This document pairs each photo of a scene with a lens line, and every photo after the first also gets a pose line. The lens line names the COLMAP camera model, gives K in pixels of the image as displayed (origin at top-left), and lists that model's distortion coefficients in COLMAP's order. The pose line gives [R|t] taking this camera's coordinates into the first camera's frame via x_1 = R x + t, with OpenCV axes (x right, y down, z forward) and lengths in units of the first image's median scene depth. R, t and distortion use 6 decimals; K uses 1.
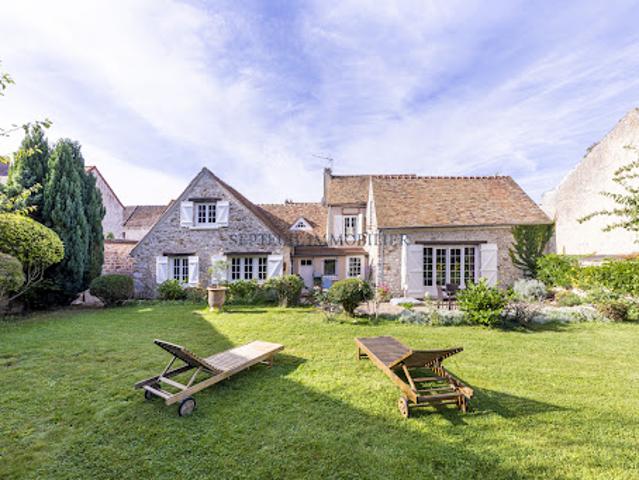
lens RADIAL K [[324.9, 0, 321.3], [0, 324.9, 240.6], [0, 0, 1]] dist [0.017636, -0.000892]
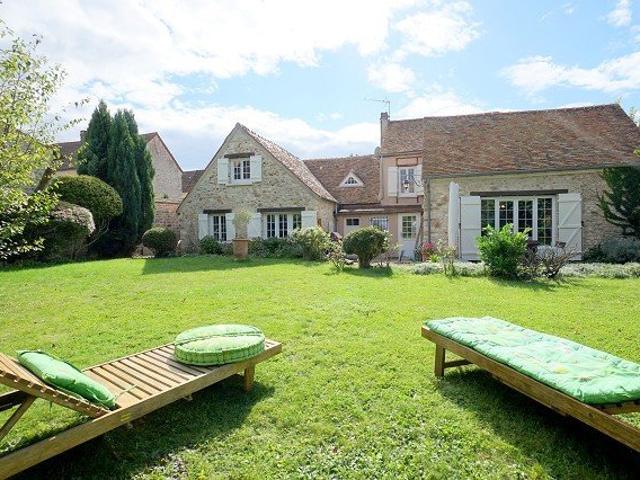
lens RADIAL K [[447.0, 0, 320.1], [0, 447.0, 238.4], [0, 0, 1]] dist [-0.047080, 0.002392]
pose [[0.950289, -0.001156, -0.311367, 0.296528], [0.012938, 0.999276, 0.035779, 0.080091], [0.311100, -0.038029, 0.949616, -0.218899]]
